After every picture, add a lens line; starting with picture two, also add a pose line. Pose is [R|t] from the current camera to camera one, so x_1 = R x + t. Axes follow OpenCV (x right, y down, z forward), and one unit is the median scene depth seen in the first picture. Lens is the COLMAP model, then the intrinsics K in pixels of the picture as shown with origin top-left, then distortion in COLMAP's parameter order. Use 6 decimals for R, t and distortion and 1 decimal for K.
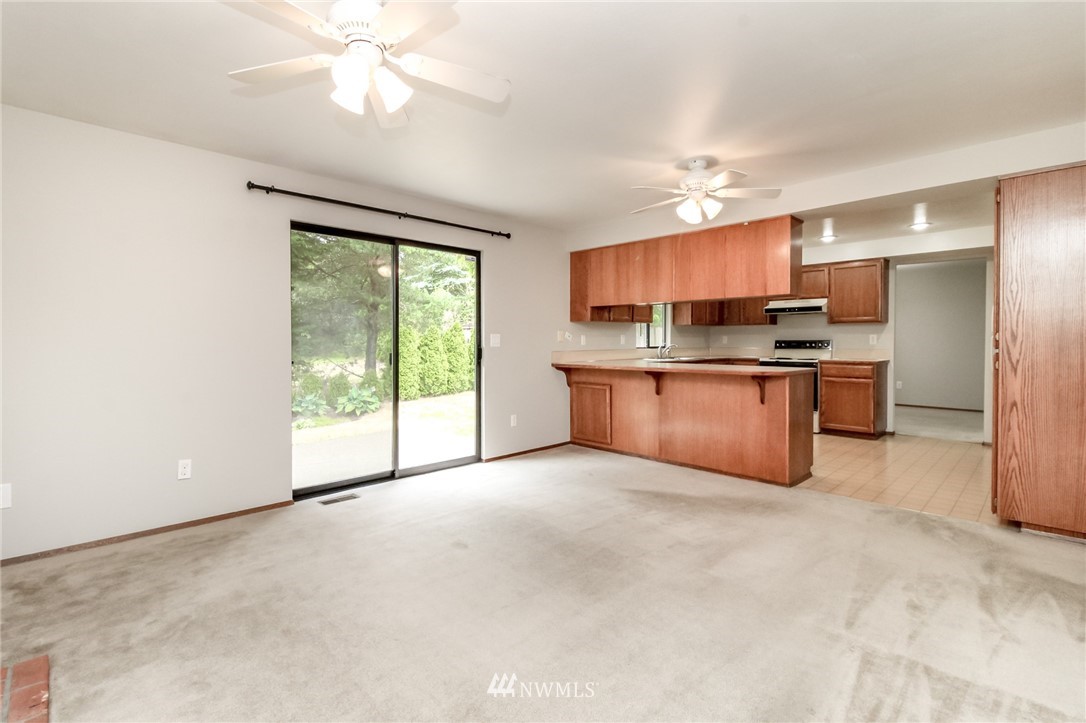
lens RADIAL K [[504.8, 0, 555.2], [0, 504.8, 351.5], [0, 0, 1]] dist [-0.009780, -0.000574]
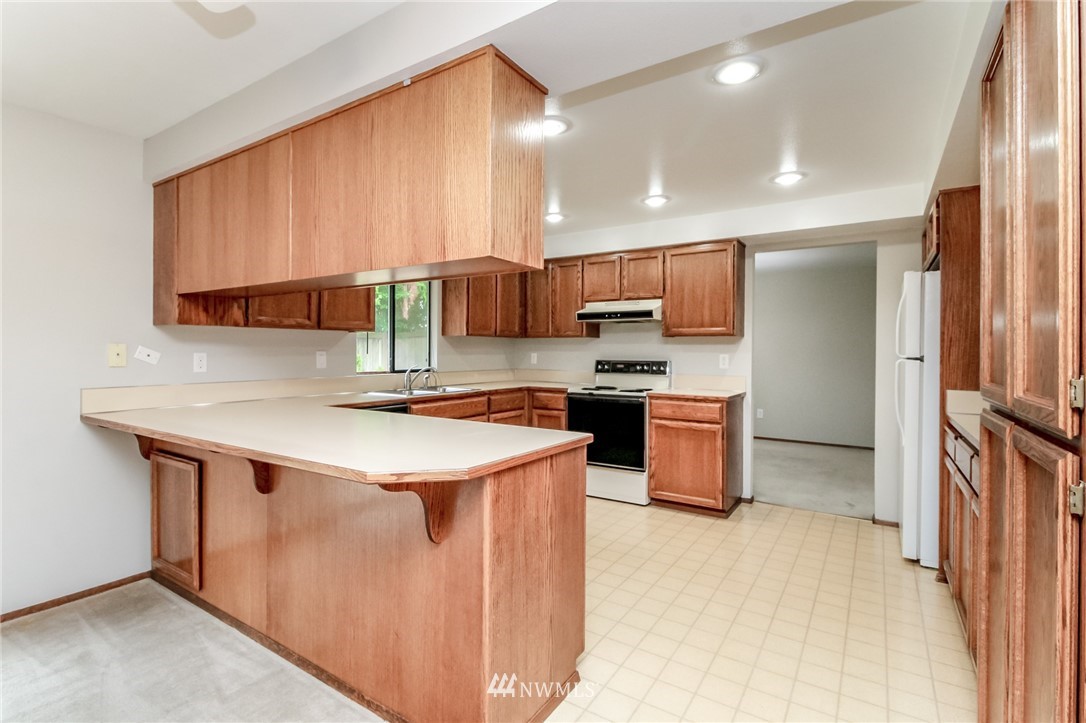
lens RADIAL K [[504.8, 0, 555.2], [0, 504.8, 351.5], [0, 0, 1]] dist [-0.009780, -0.000574]
pose [[0.977209, 0.008958, 0.212090, 0.269407], [-0.004372, 0.999747, -0.022079, -0.021389], [-0.212234, 0.020648, 0.977001, 0.389104]]
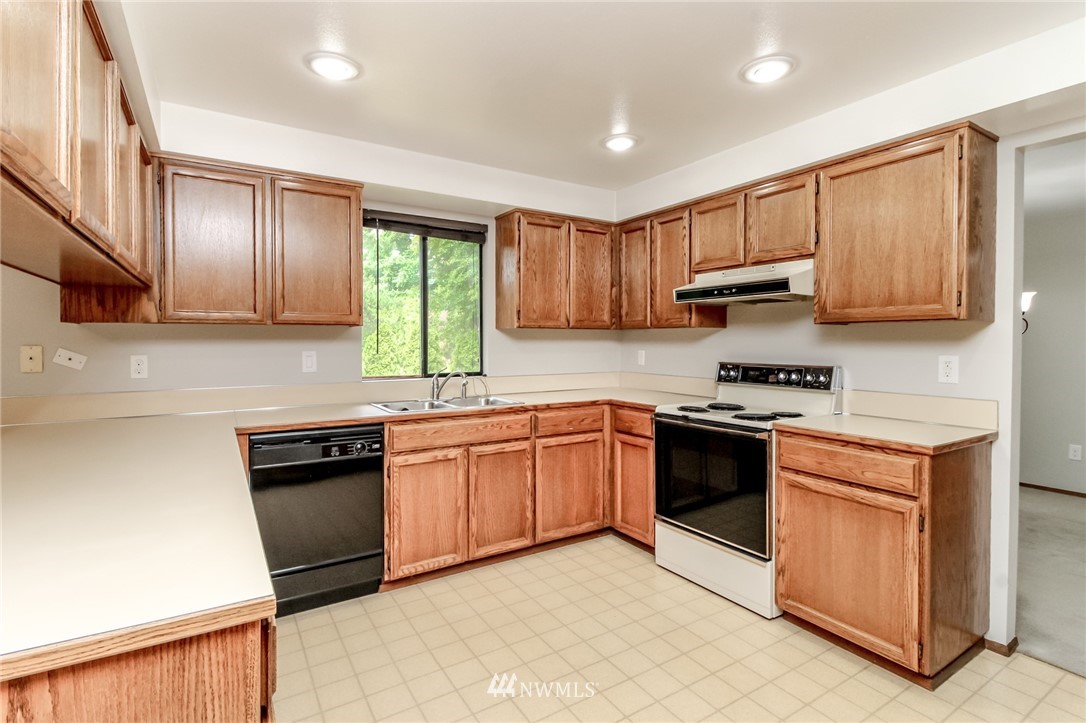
lens RADIAL K [[526.7, 0, 543.0], [0, 526.7, 348.6], [0, 0, 1]] dist [0.022020, -0.023189]
pose [[0.972411, 0.006922, -0.233170, 0.449205], [-0.009046, 0.999927, -0.008044, -0.033398], [0.233097, 0.009932, 0.972403, 0.581959]]
